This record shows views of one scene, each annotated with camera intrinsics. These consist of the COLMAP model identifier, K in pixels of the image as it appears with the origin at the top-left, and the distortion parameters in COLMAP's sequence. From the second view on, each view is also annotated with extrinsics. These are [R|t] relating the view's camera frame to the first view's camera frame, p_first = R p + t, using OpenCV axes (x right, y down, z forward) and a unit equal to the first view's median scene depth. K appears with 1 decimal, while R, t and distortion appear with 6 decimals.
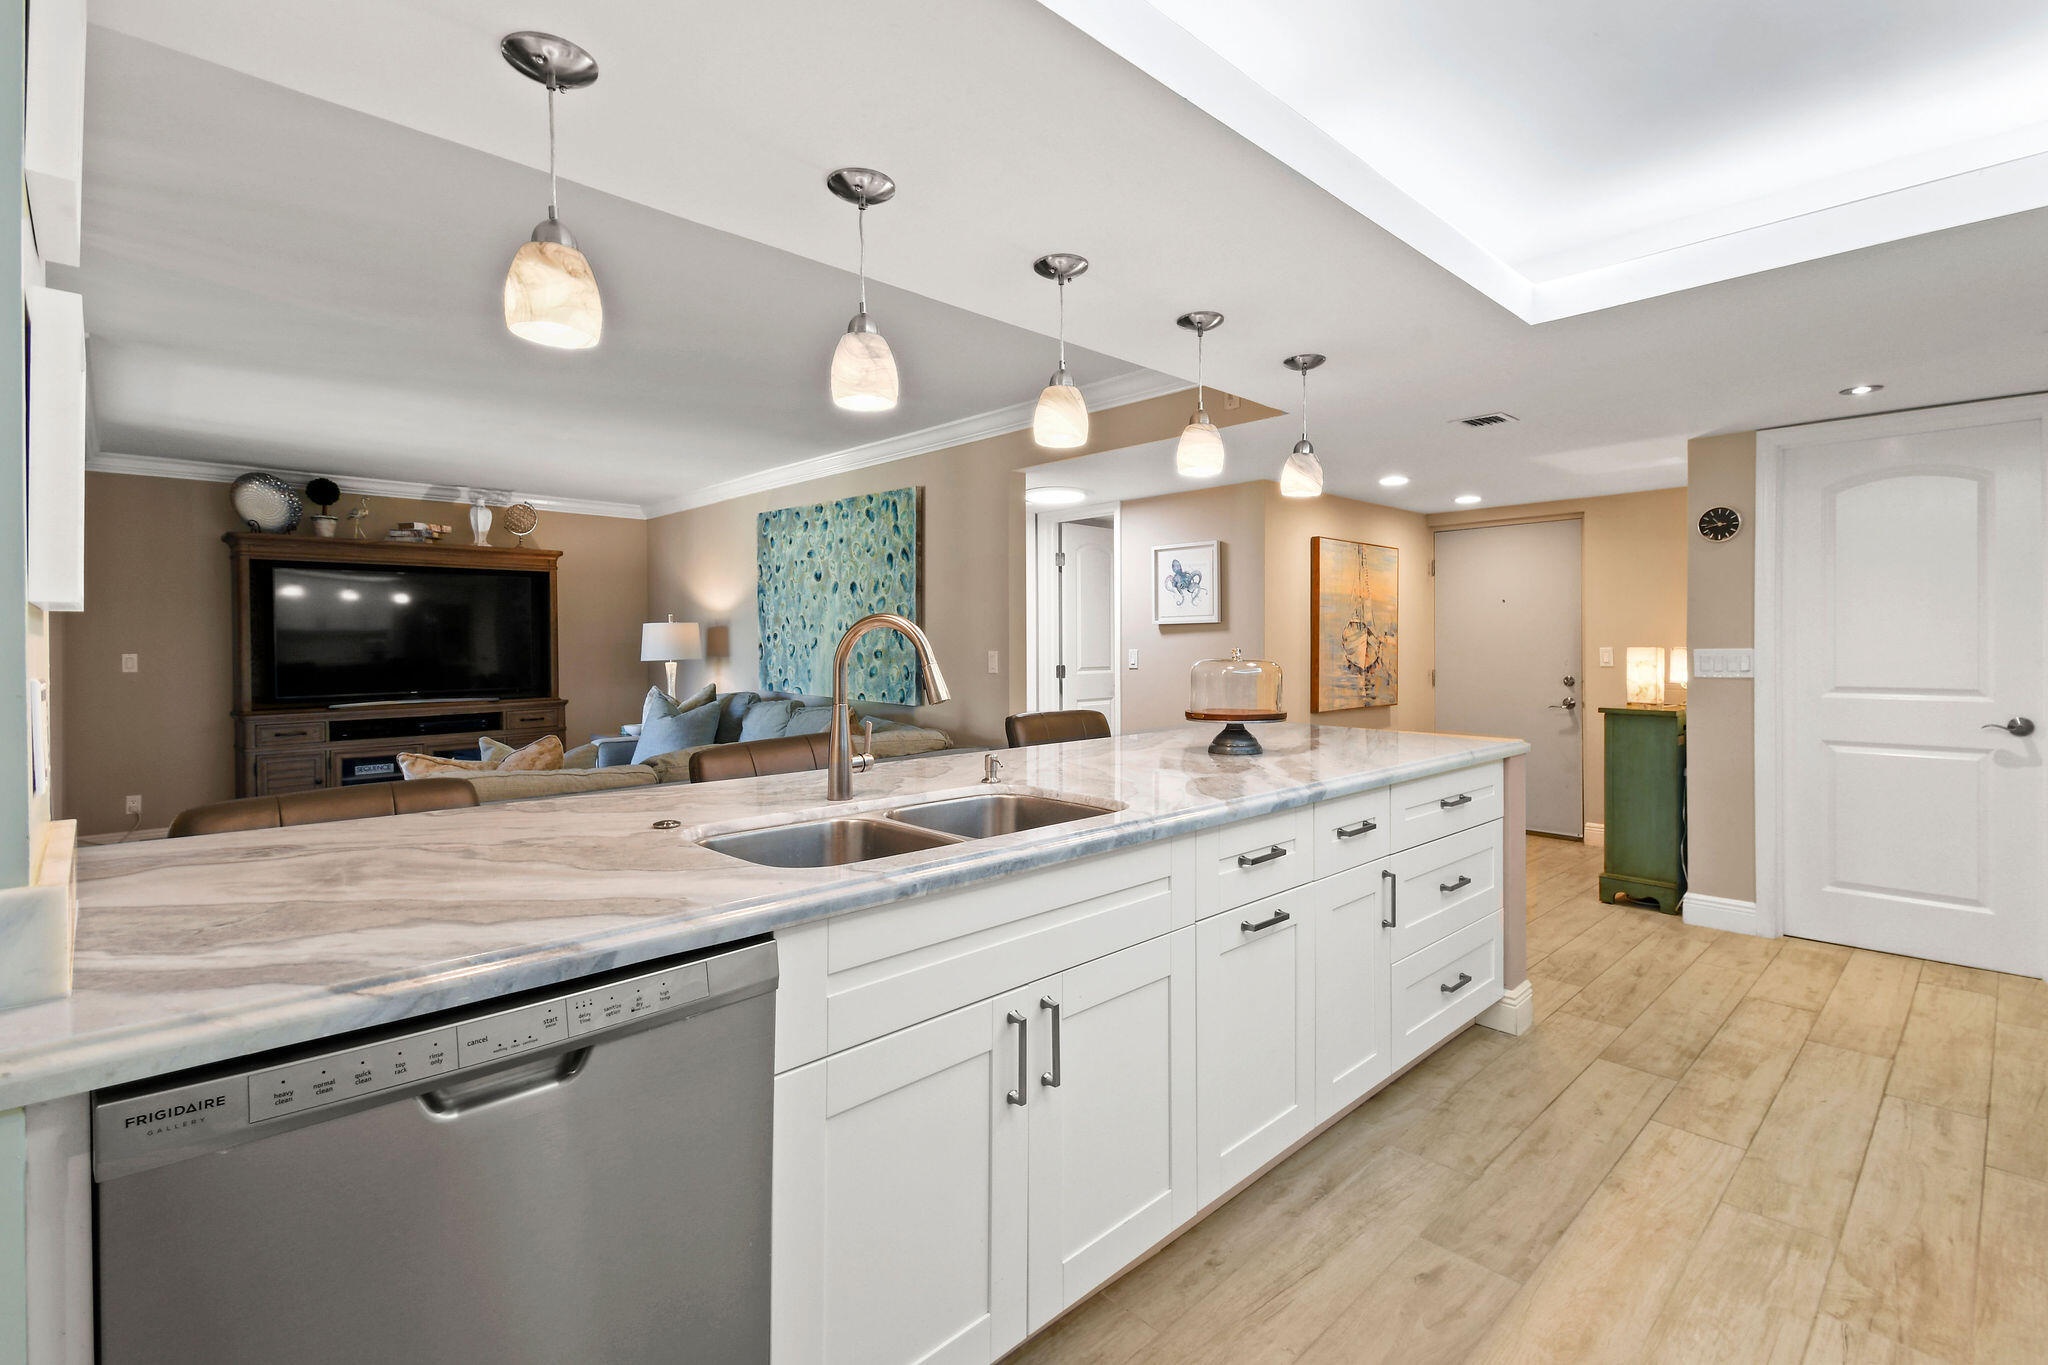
lens RADIAL K [[930.0, 0, 1058.7], [0, 930.0, 638.5], [0, 0, 1]] dist [0.042050, -0.021581]
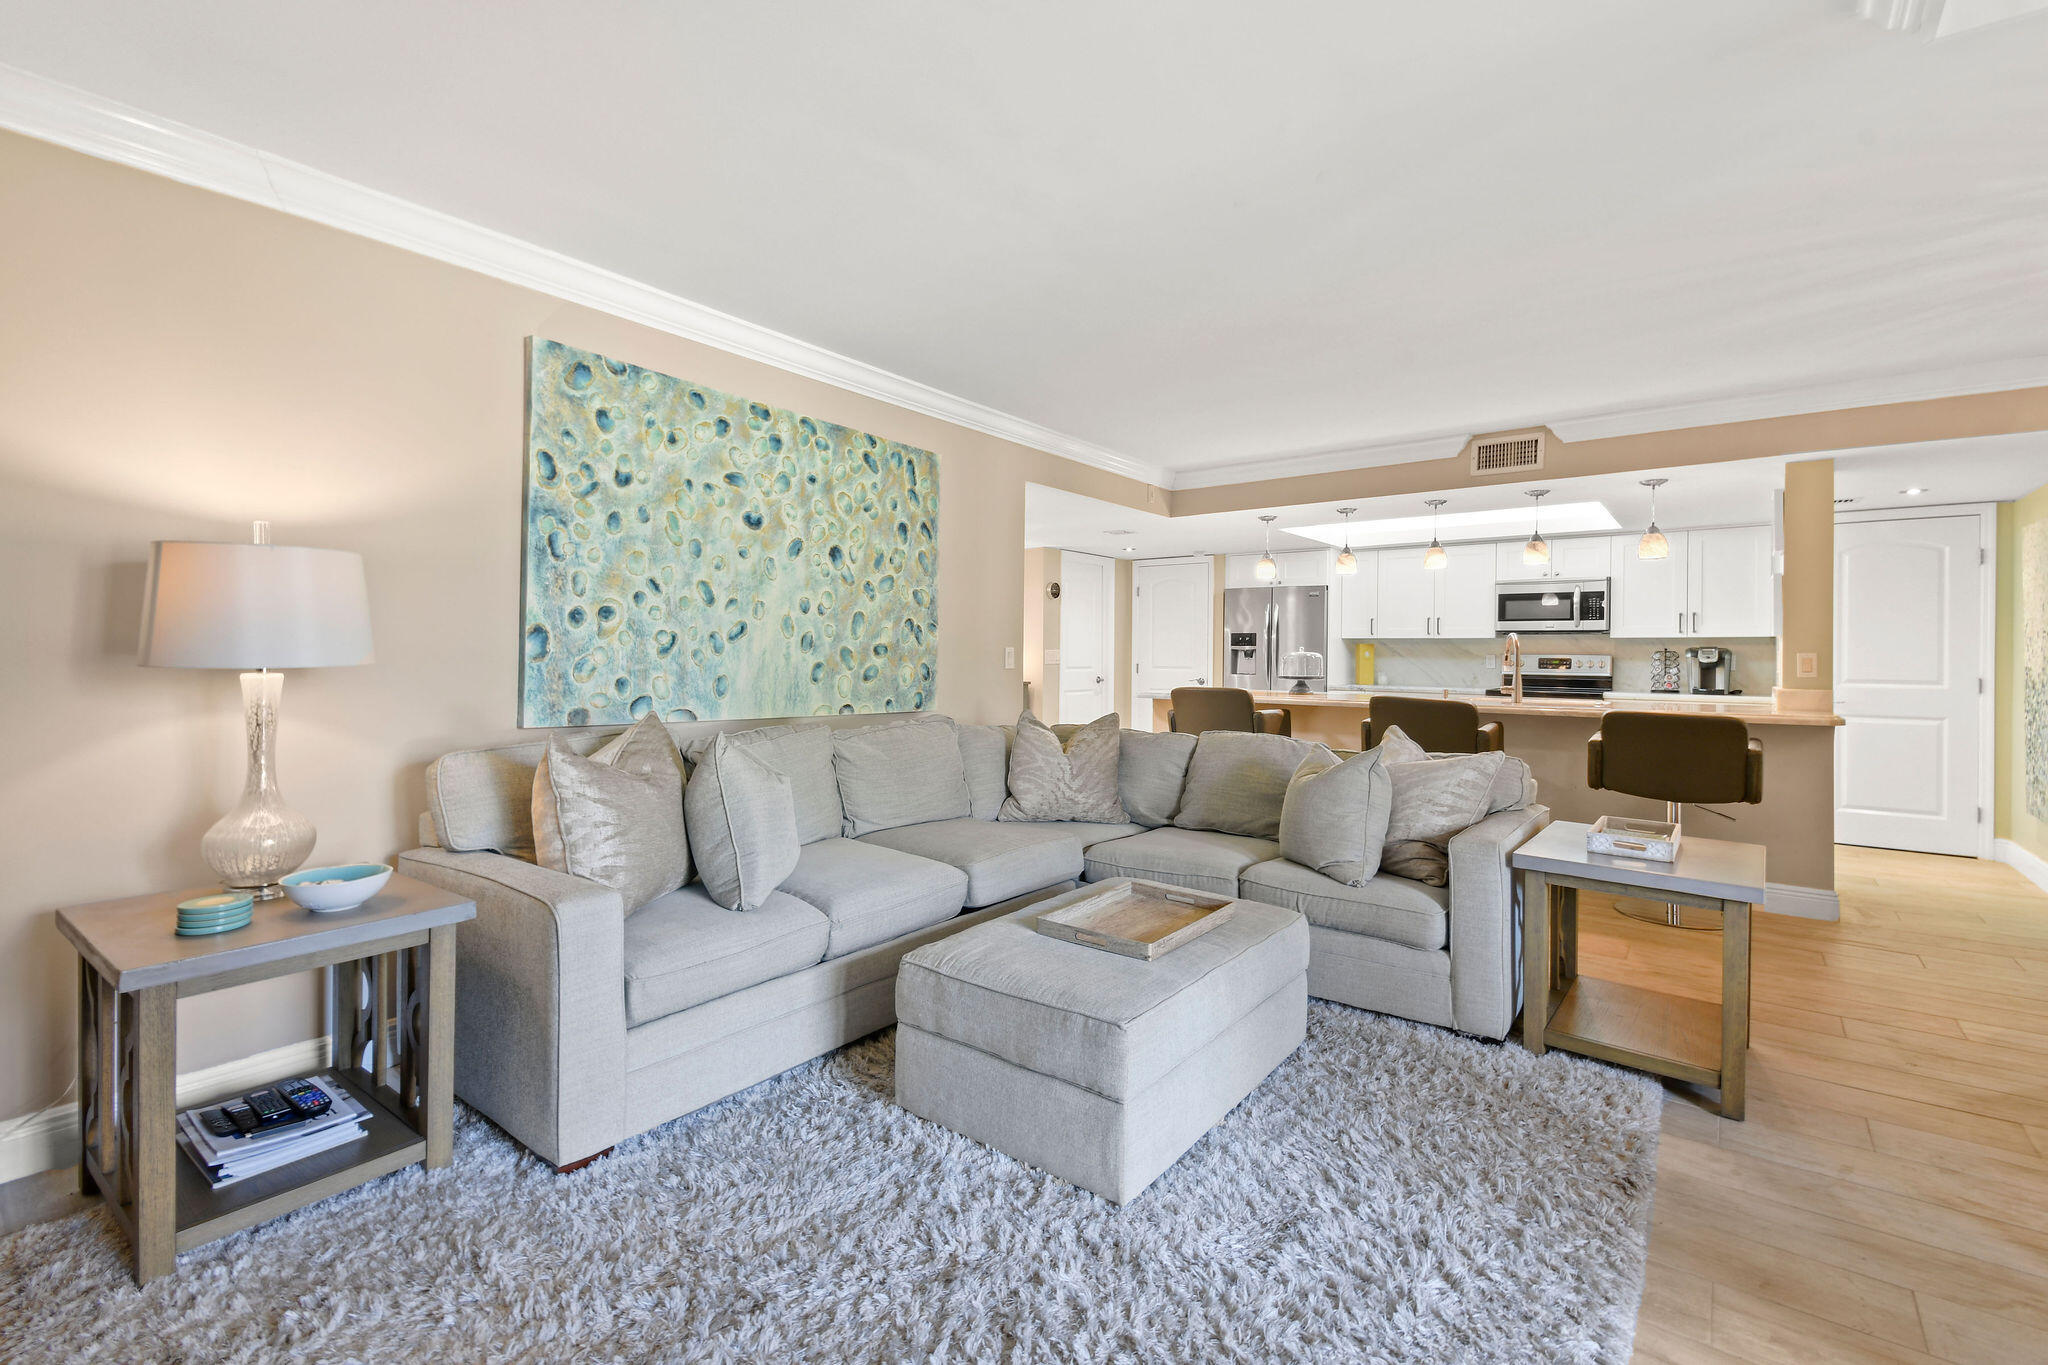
lens RADIAL K [[904.0, 0, 1038.4], [0, 904.0, 635.2], [0, 0, 1]] dist [0.039272, -0.020148]
pose [[-0.141511, 0.019660, 0.989741, -0.946994], [-0.014580, 0.999653, -0.021941, 0.019372], [-0.989829, -0.017535, -0.141176, 0.981386]]
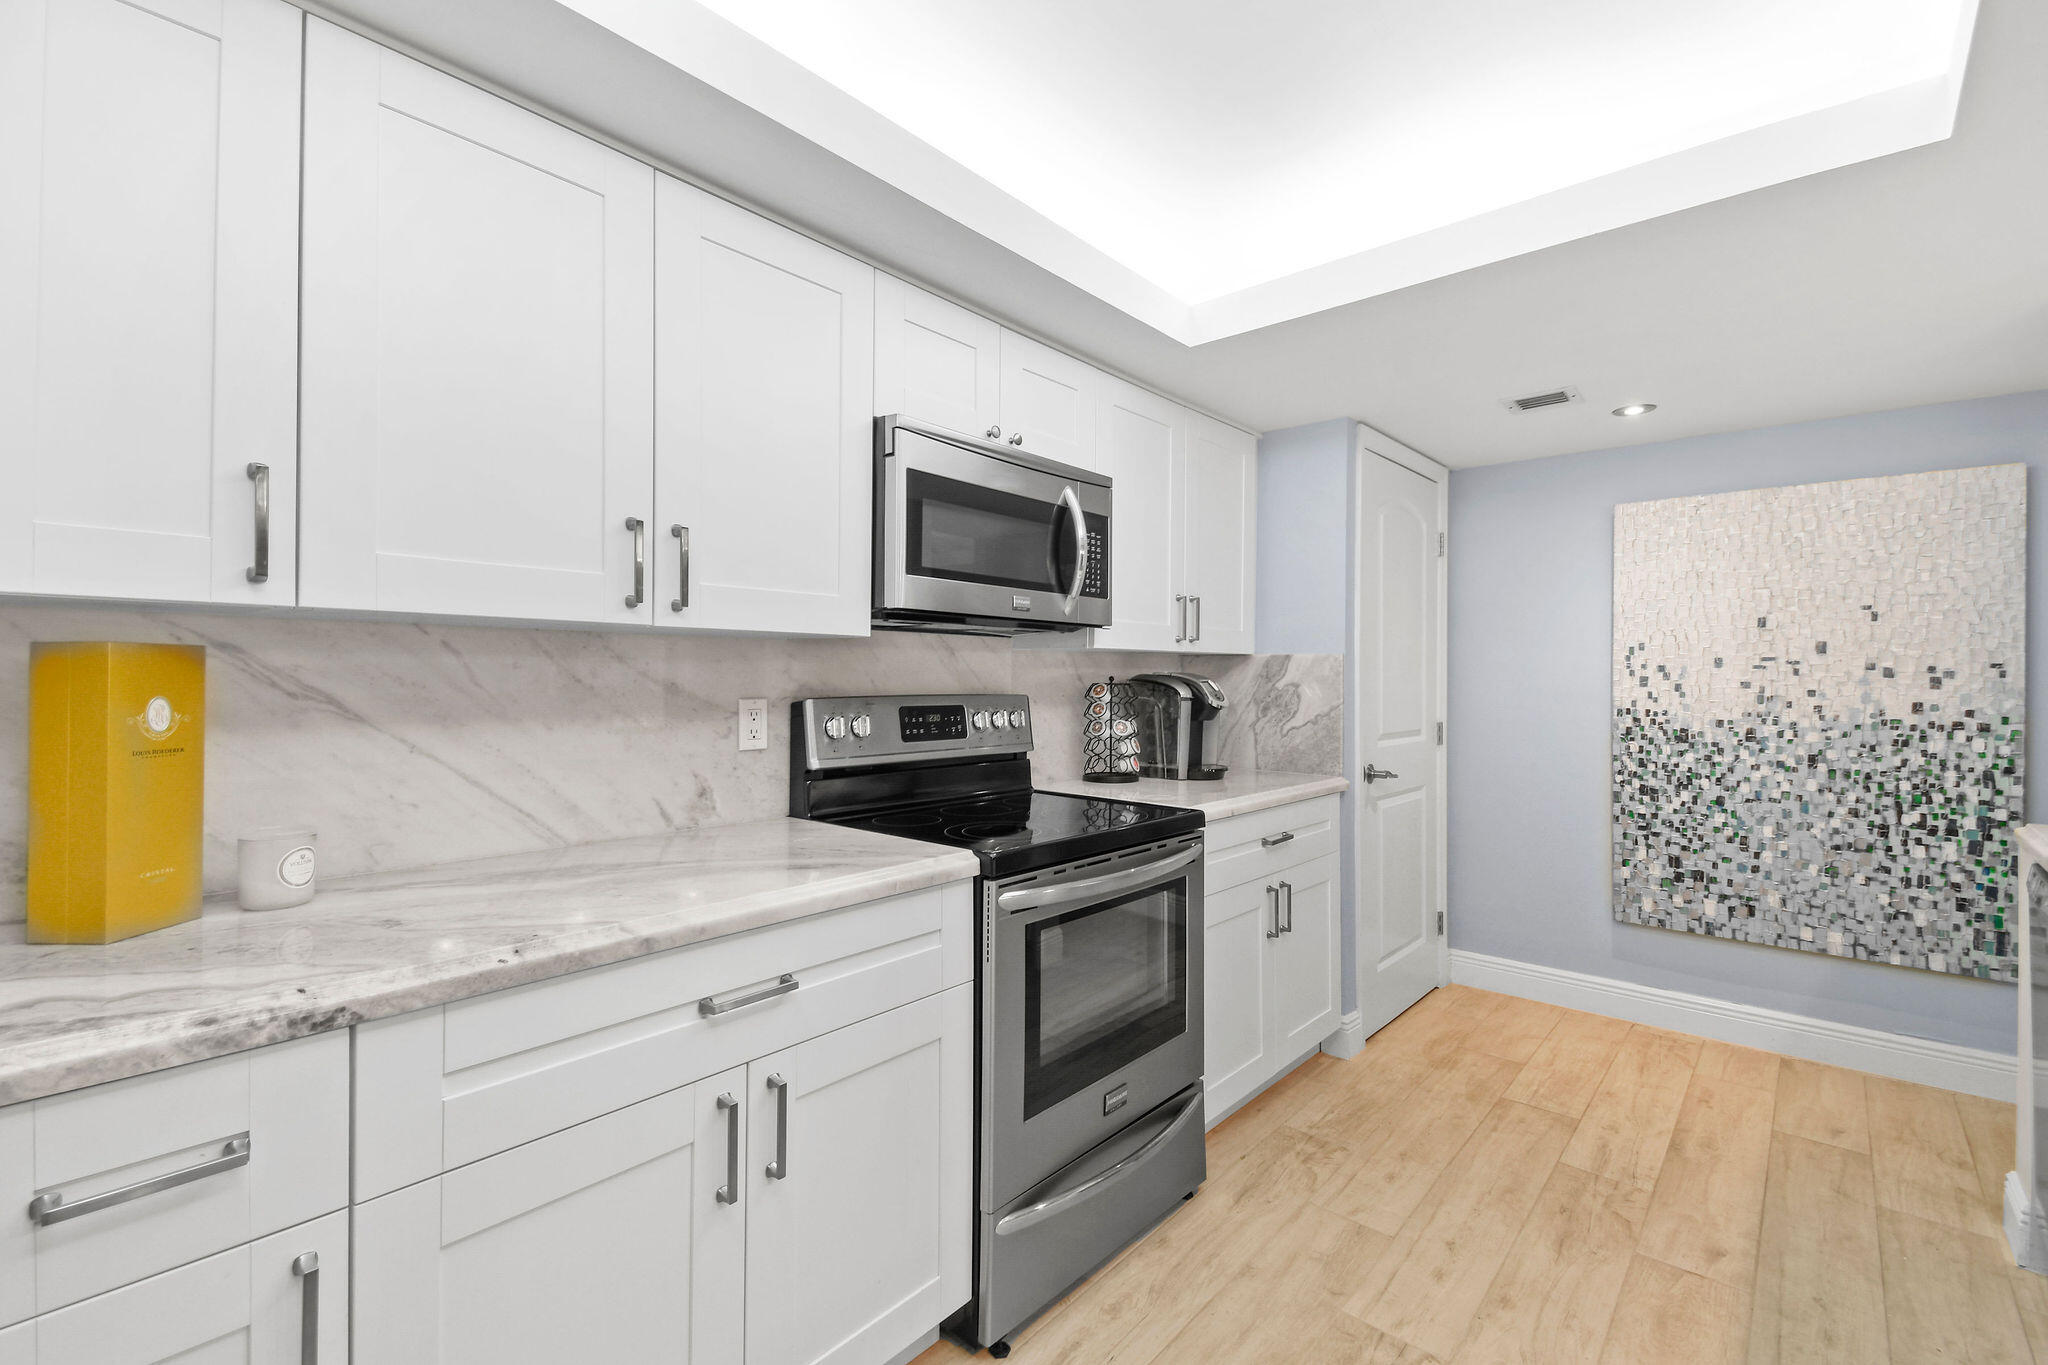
lens RADIAL K [[885.4, 0, 1033.2], [0, 885.4, 672.9], [0, 0, 1]] dist [0.038607, -0.020638]
pose [[-0.997588, -0.001941, -0.069379, 0.258333], [-0.001326, 0.999959, -0.008913, -0.001409], [0.069394, -0.008799, -0.997551, 0.455343]]
